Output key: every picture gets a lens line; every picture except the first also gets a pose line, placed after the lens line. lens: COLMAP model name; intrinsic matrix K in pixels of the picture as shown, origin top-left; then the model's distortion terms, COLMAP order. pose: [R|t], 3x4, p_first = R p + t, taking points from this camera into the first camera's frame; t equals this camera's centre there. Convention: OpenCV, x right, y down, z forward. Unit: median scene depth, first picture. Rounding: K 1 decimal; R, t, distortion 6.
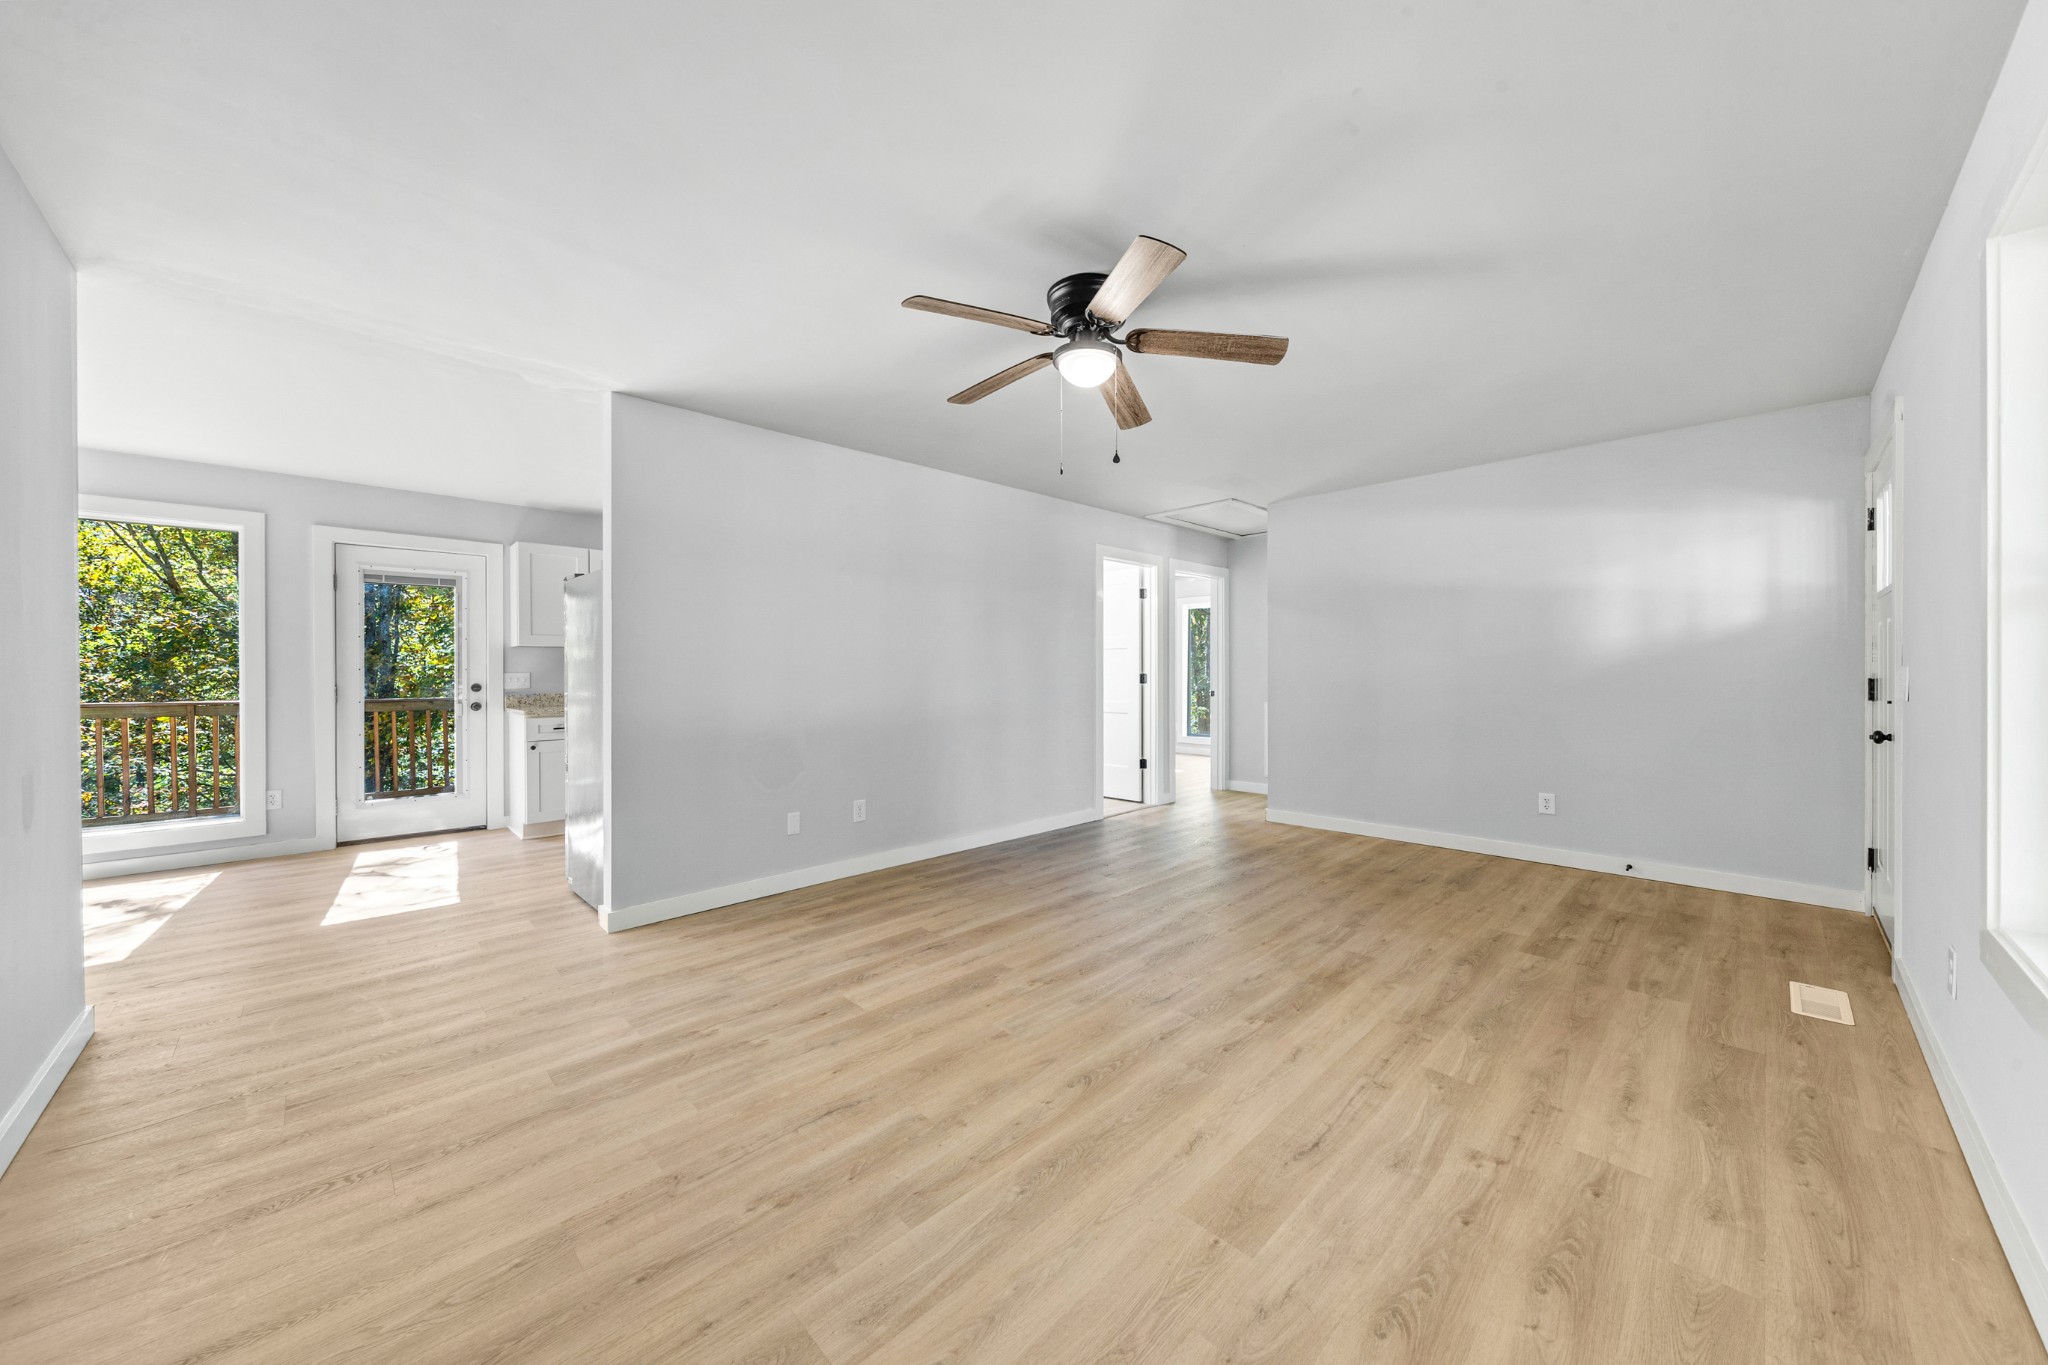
lens RADIAL K [[721.8, 0, 1012.0], [0, 721.8, 676.1], [0, 0, 1]] dist [0.010492, -0.002650]
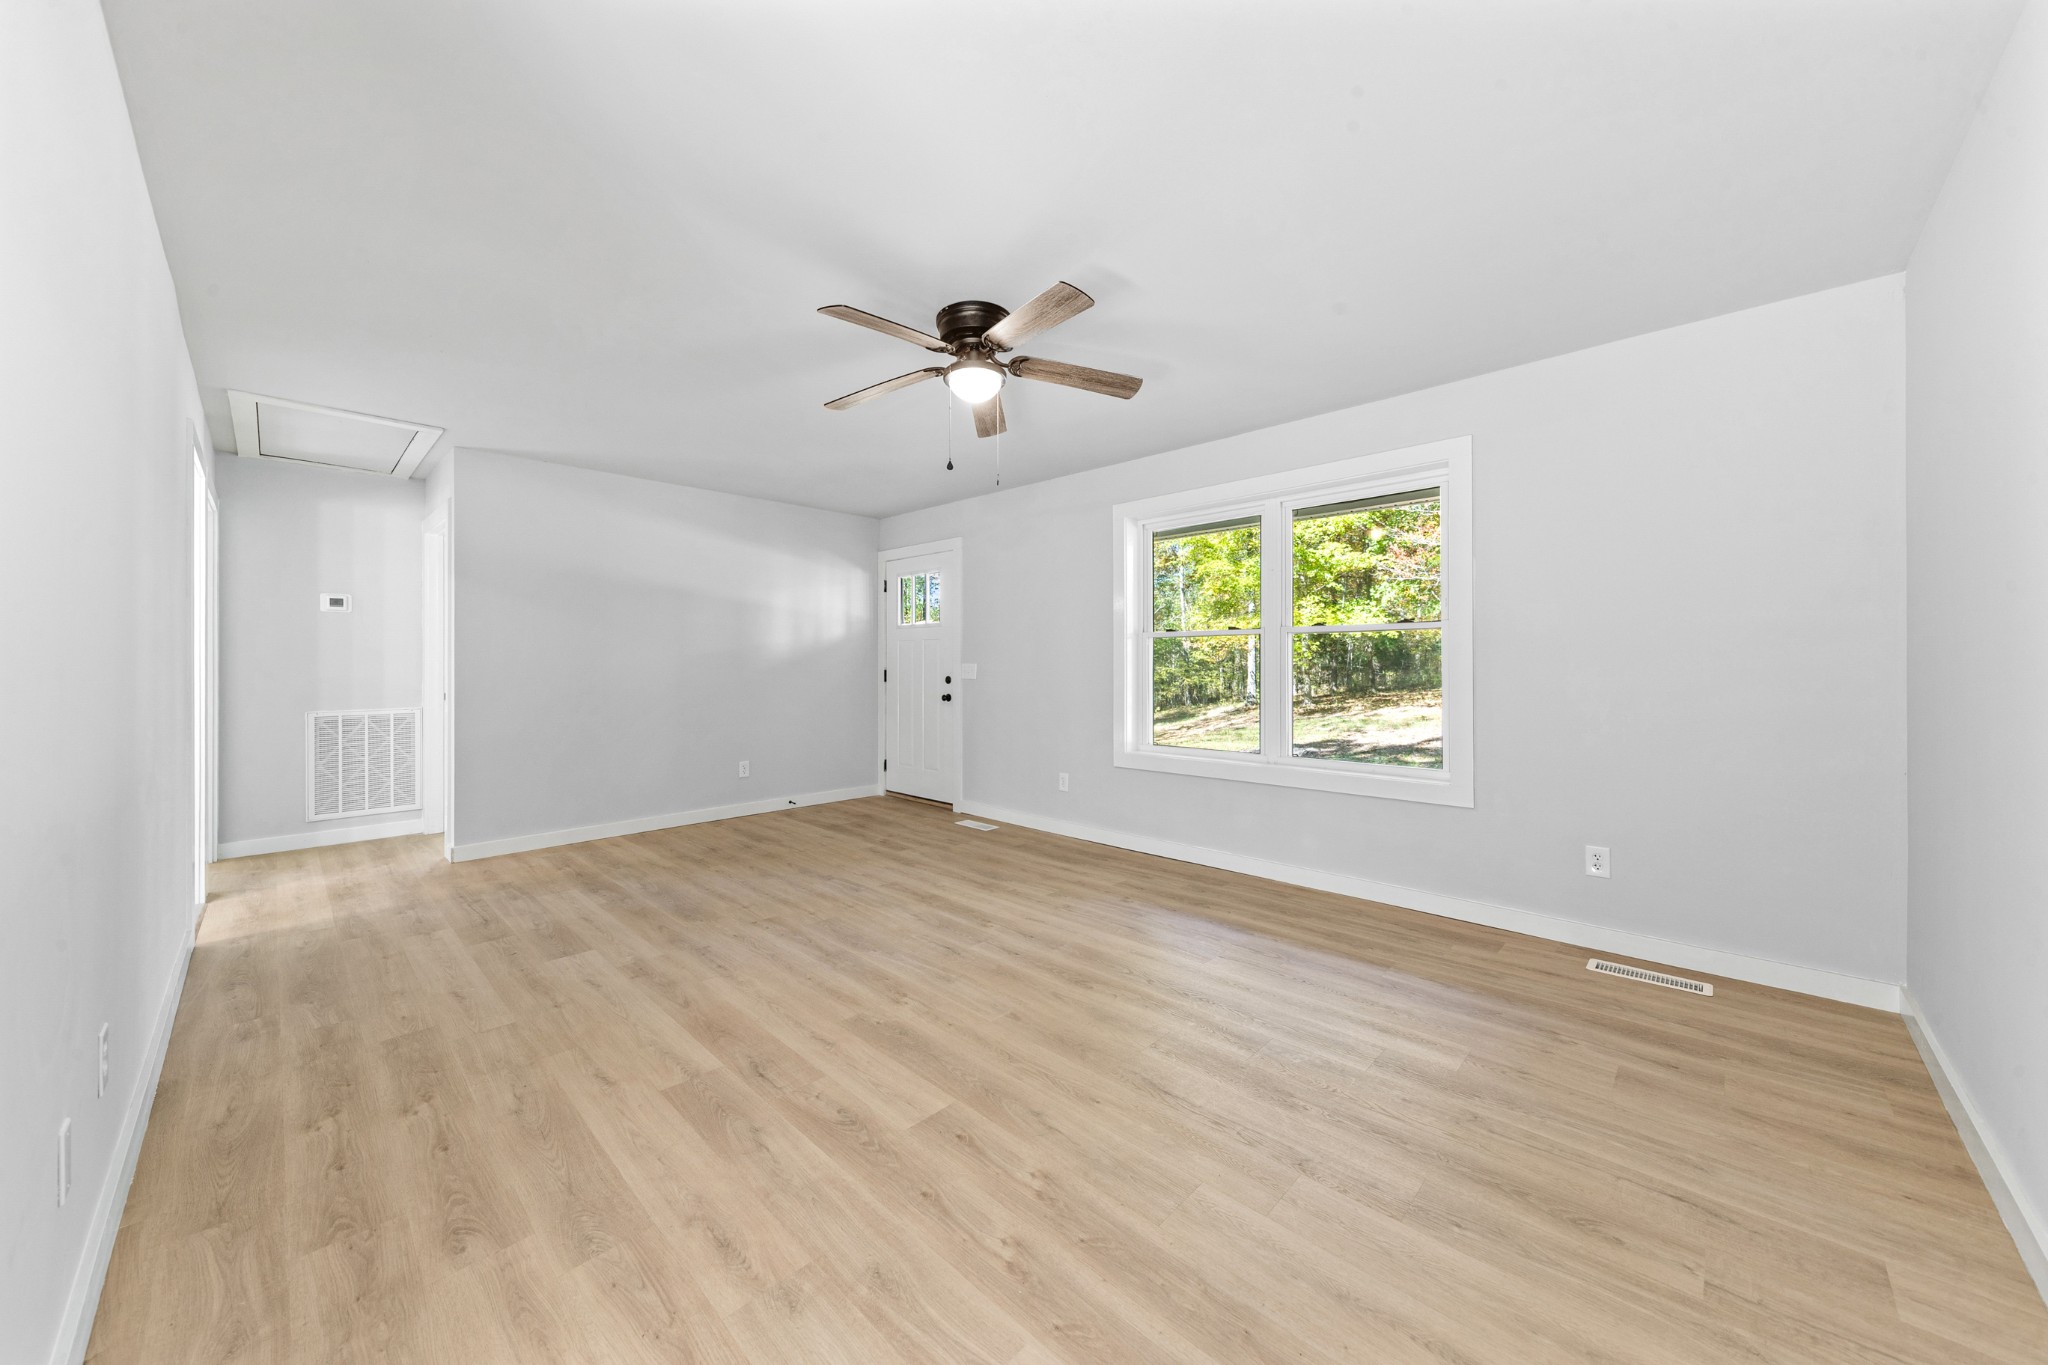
lens RADIAL K [[717.0, 0, 1031.9], [0, 717.0, 682.0], [0, 0, 1]] dist [-0.000276, -0.000300]
pose [[-0.044252, -0.016967, 0.998876, -0.980377], [0.011034, 0.999786, 0.017471, 0.005080], [-0.998959, 0.011795, -0.044056, 0.970791]]
